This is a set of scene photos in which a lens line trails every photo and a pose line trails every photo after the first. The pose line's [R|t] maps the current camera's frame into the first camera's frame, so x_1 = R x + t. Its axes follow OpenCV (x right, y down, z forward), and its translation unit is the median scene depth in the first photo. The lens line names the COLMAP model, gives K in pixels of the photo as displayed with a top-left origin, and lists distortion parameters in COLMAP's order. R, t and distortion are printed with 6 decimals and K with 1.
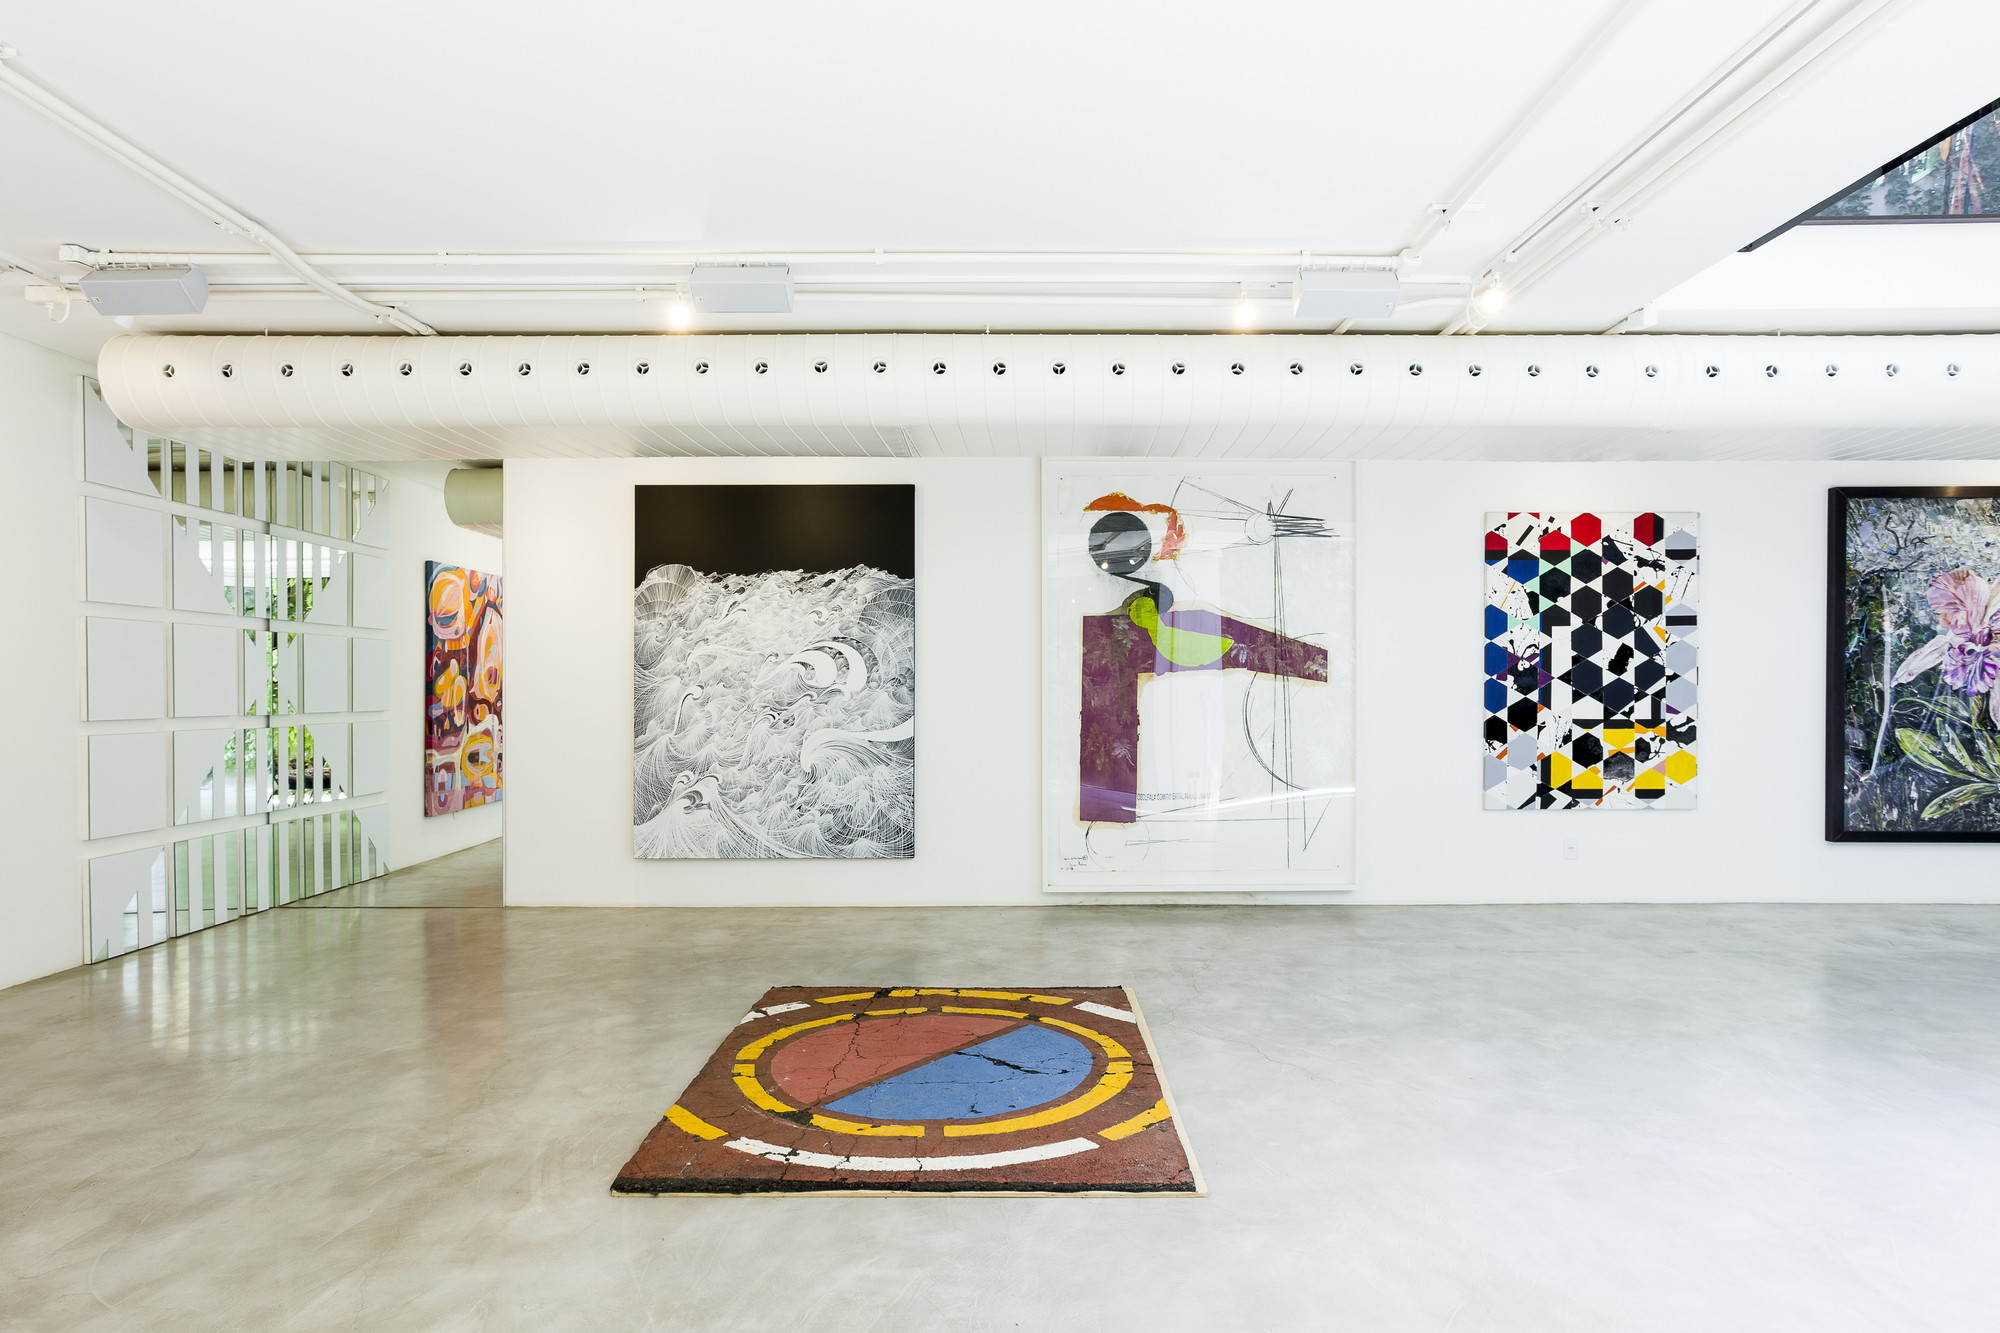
lens RADIAL K [[1178.1, 0, 1001.7], [0, 1178.1, 702.4], [0, 0, 1]] dist [-0.039565, 0.047307]
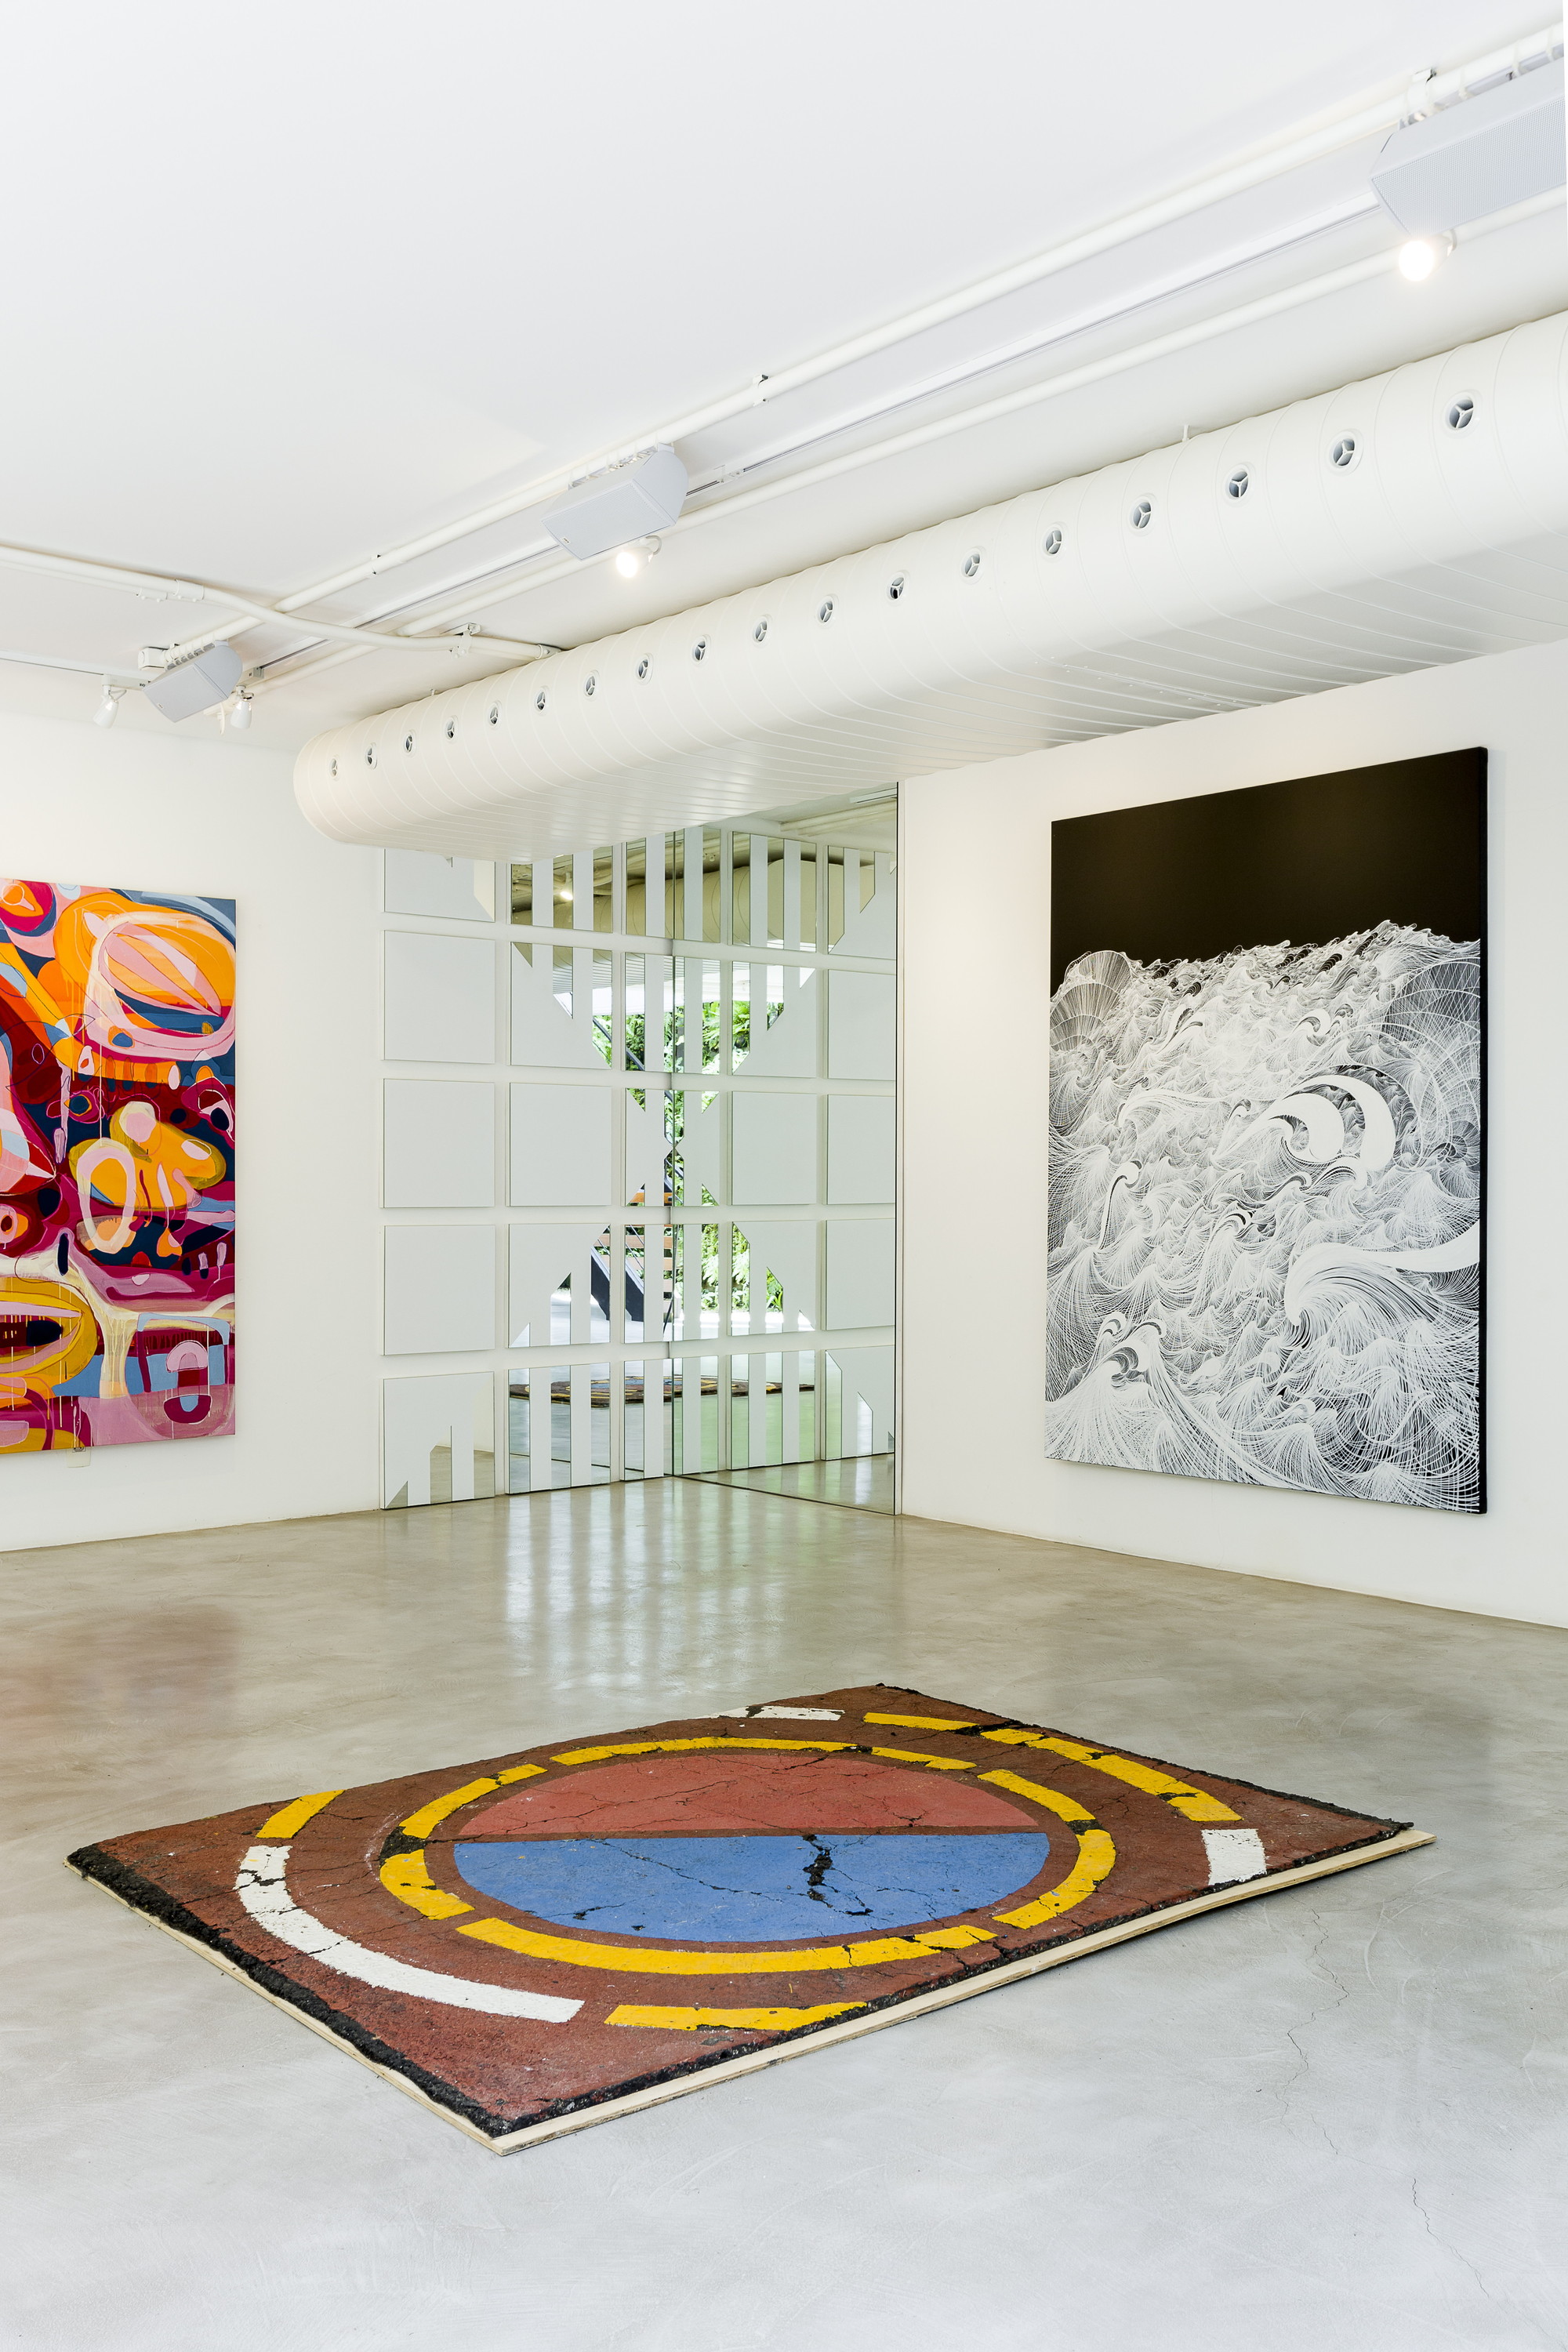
lens RADIAL K [[2106.9, 0, 784.0], [0, 2106.9, 1176.0], [0, 0, 1]] dist [0.002660, -0.000410]
pose [[0.642683, -0.001483, -0.766131, 0.409182], [-0.010693, 0.999883, -0.010905, 0.005332], [0.766058, 0.015201, 0.642592, 0.220418]]
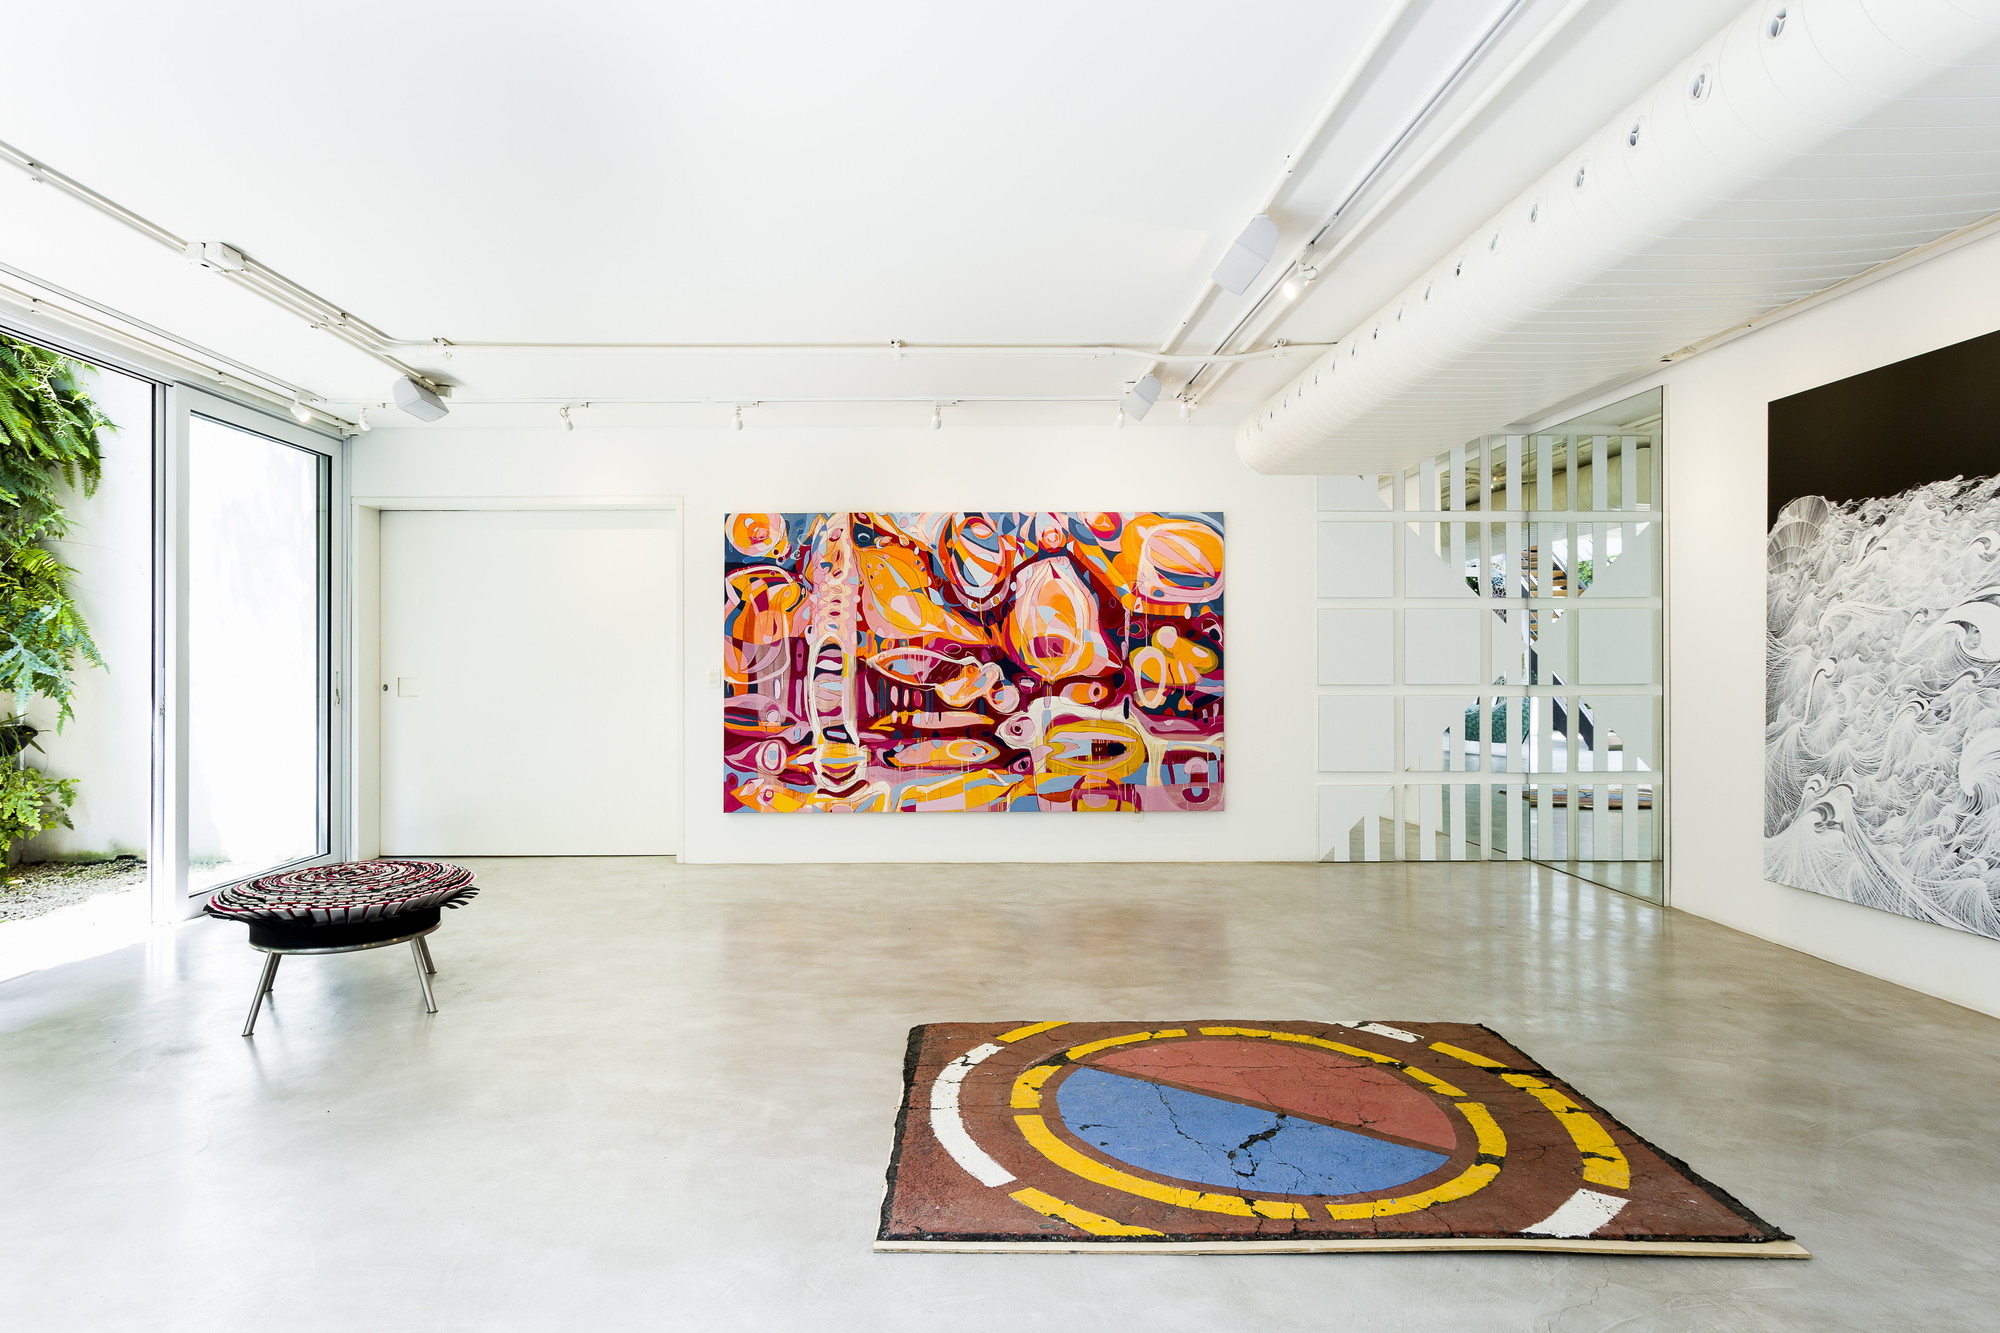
lens RADIAL K [[1134.5, 0, 959.1], [0, 1134.5, 653.9], [0, 0, 1]] dist [-0.002222, 0.005438]
pose [[0.003771, -0.004838, -0.999981, 0.441133], [-0.011536, 0.999922, -0.004882, -0.007372], [0.999926, 0.011554, 0.003714, 0.457835]]
